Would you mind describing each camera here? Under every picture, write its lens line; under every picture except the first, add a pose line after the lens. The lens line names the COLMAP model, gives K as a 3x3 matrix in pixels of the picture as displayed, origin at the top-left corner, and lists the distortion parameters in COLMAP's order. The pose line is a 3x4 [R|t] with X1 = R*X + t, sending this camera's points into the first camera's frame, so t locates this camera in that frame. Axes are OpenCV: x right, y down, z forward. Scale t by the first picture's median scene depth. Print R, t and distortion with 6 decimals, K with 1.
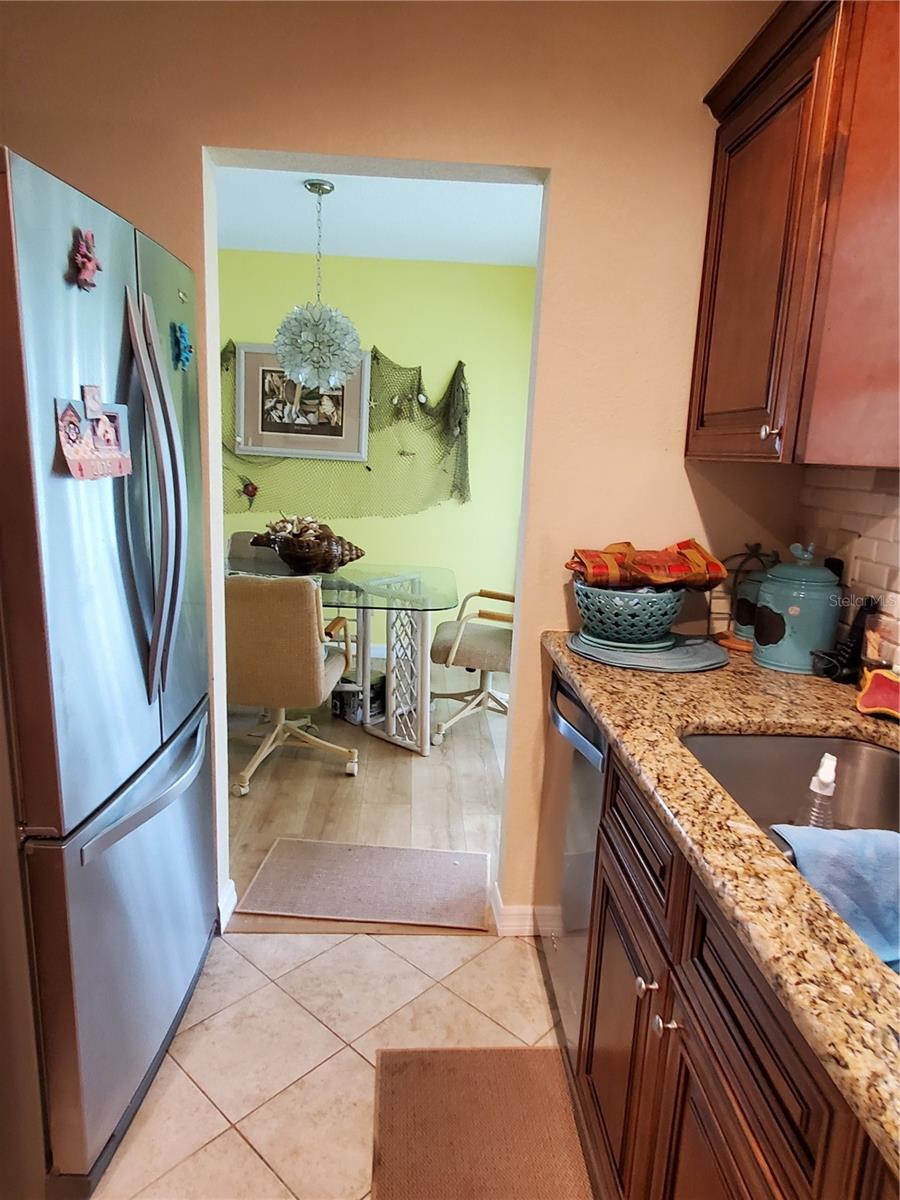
lens RADIAL K [[711.4, 0, 450.0], [0, 711.4, 600.0], [0, 0, 1]] dist [-0.001550, -0.000078]
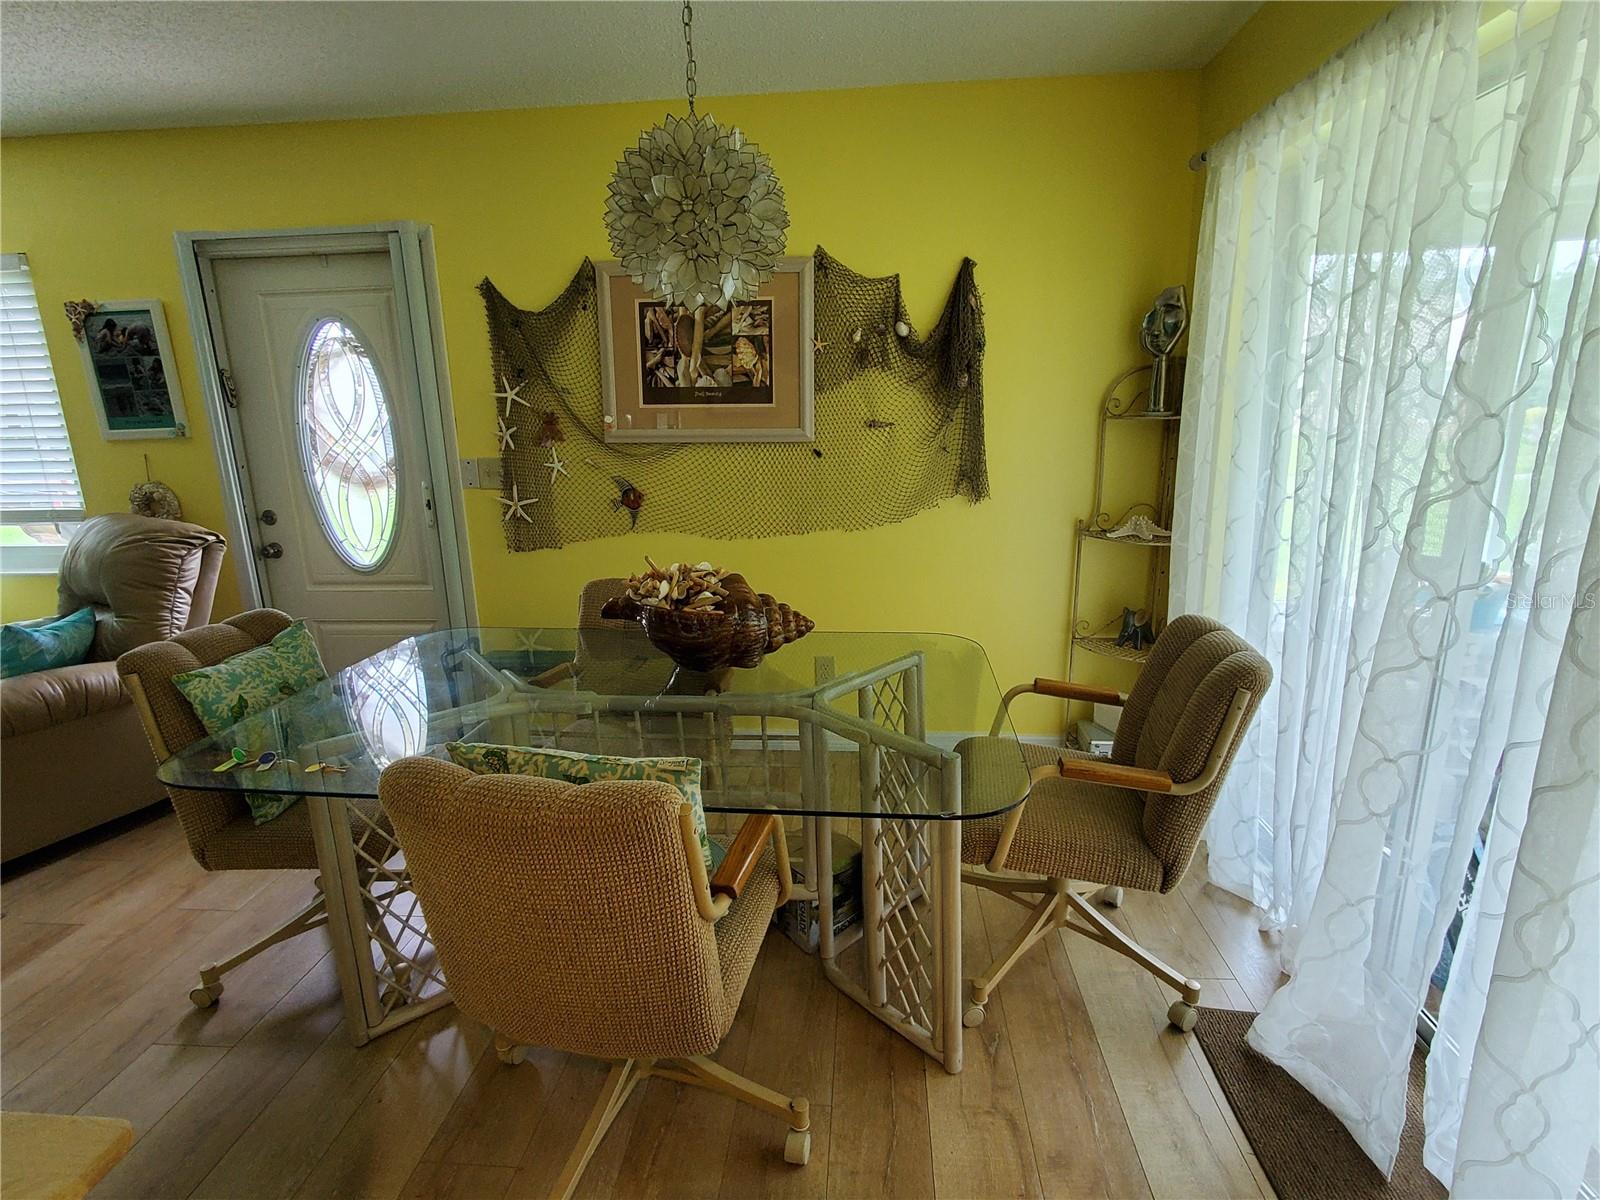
lens RADIAL K [[765.7, 0, 806.8], [0, 765.7, 593.8], [0, 0, 1]] dist [-0.001093, -0.000053]
pose [[0.989208, -0.034025, -0.142515, -0.035180], [0.037392, 0.999080, 0.021013, -0.081660], [0.141669, -0.026116, 0.989569, 0.360572]]
